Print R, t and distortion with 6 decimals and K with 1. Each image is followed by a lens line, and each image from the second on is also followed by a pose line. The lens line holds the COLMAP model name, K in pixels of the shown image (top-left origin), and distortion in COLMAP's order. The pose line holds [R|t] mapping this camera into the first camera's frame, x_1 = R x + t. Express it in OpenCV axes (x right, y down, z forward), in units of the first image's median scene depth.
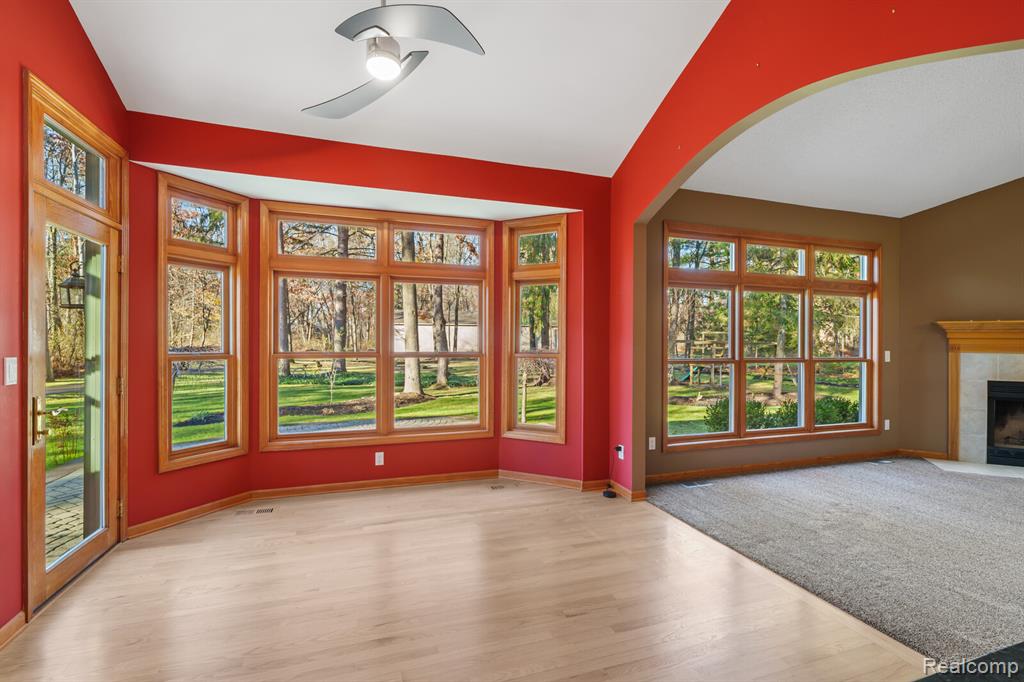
lens RADIAL K [[449.8, 0, 504.5], [0, 449.8, 343.8], [0, 0, 1]] dist [-0.000810, 0.000405]
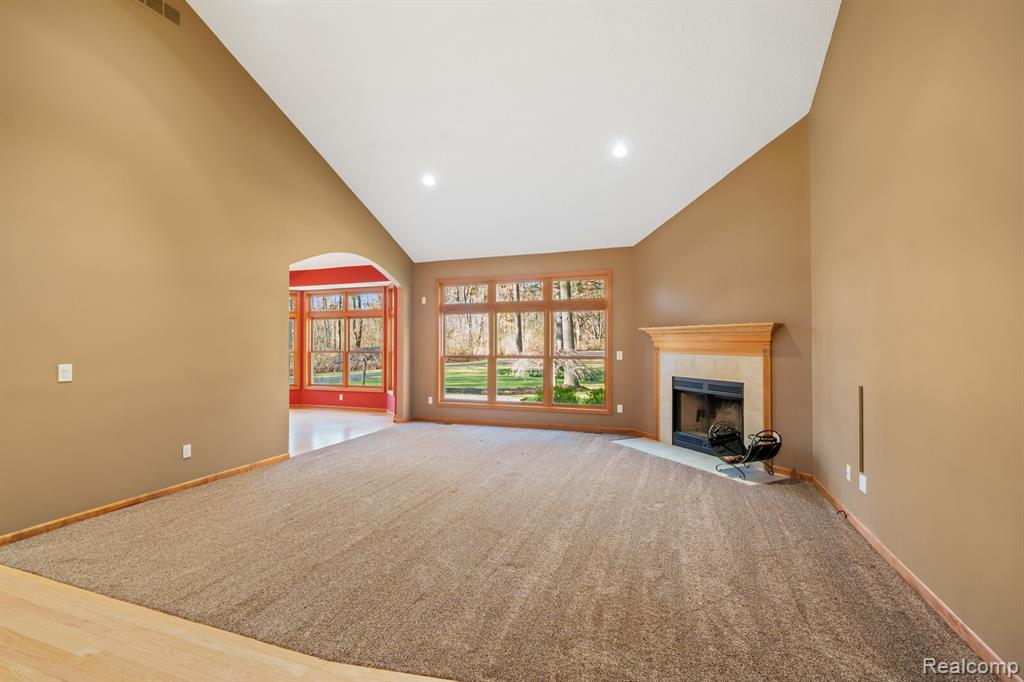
lens RADIAL K [[460.5, 0, 511.6], [0, 460.5, 346.9], [0, 0, 1]] dist [-0.001030, 0.000299]
pose [[0.784420, -0.002437, -0.620225, 1.729429], [0.002196, 0.999997, -0.001152, 0.004035], [0.620226, -0.000459, 0.784423, -0.275399]]
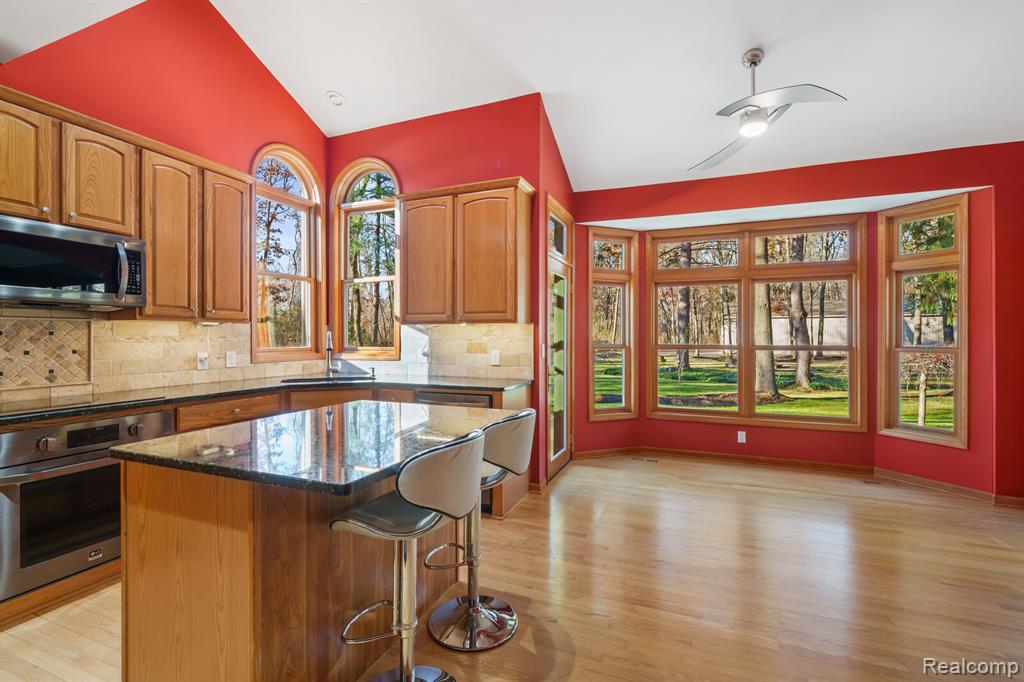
lens RADIAL K [[460.5, 0, 507.5], [0, 460.5, 335.8], [0, 0, 1]] dist [-0.001030, 0.000299]
pose [[0.760999, -0.004577, -0.648737, 0.031692], [-0.000618, 0.999970, -0.007779, 0.004577], [0.648753, 0.006321, 0.760973, -0.276986]]
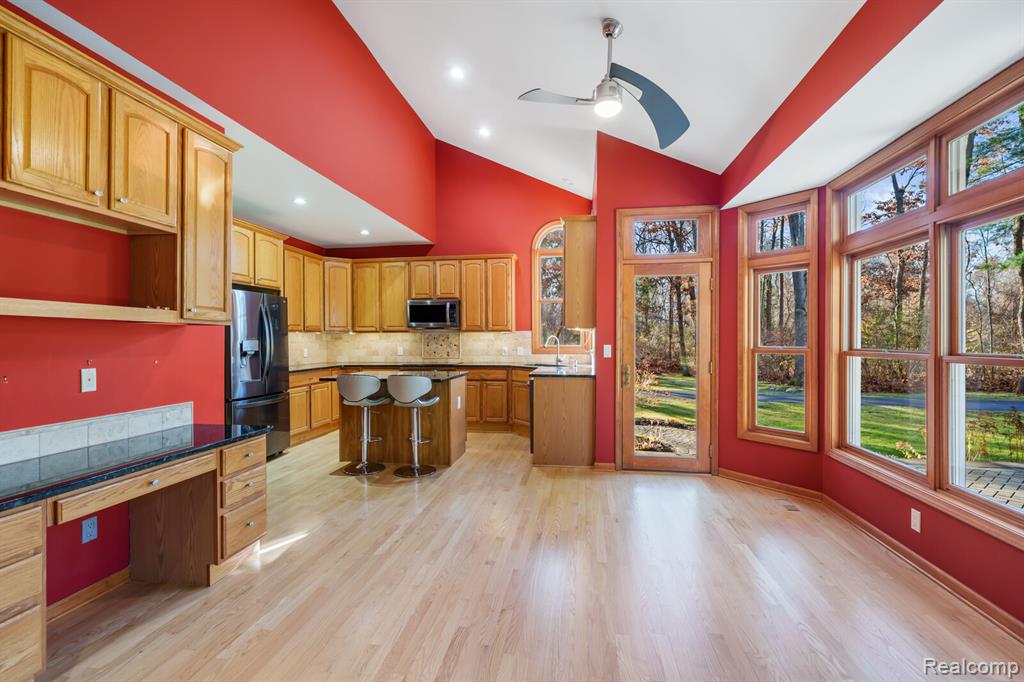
lens RADIAL K [[460.5, 0, 514.4], [0, 460.5, 339.1], [0, 0, 1]] dist [-0.001030, 0.000299]
pose [[-0.451124, -0.001400, -0.892460, 0.518069], [-0.001043, 0.999999, -0.001041, 0.001898], [0.892461, 0.000461, -0.451125, 0.736205]]
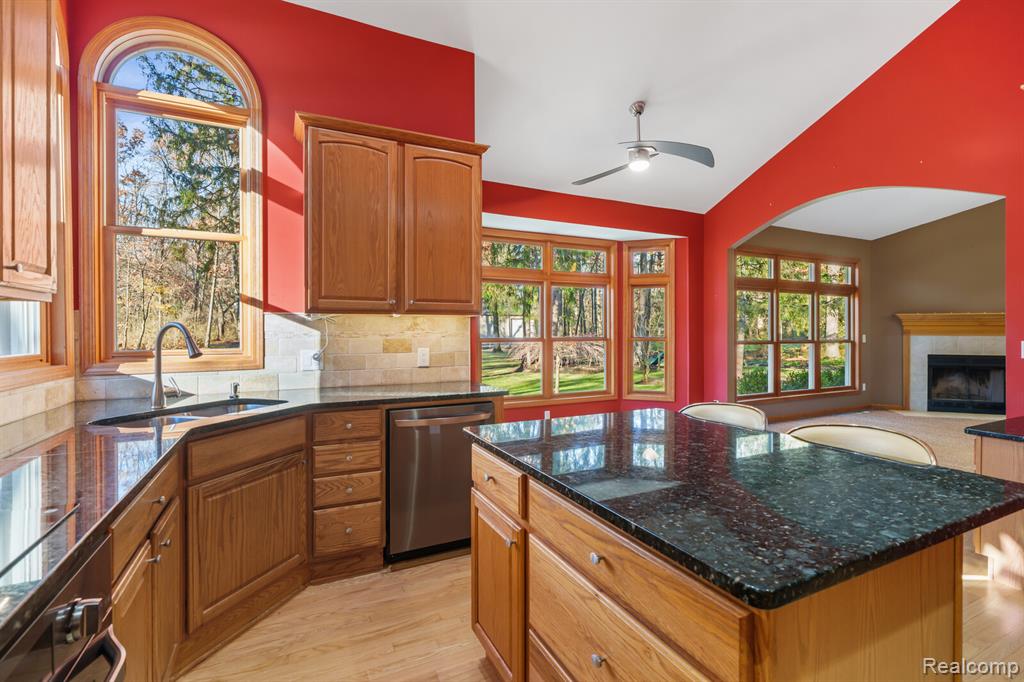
lens RADIAL K [[460.5, 0, 507.1], [0, 460.5, 333.0], [0, 0, 1]] dist [-0.001030, 0.000299]
pose [[0.991424, -0.006266, 0.130536, -0.544681], [0.006147, 0.999980, 0.001313, 0.001838], [-0.130542, -0.000500, 0.991443, -0.348508]]
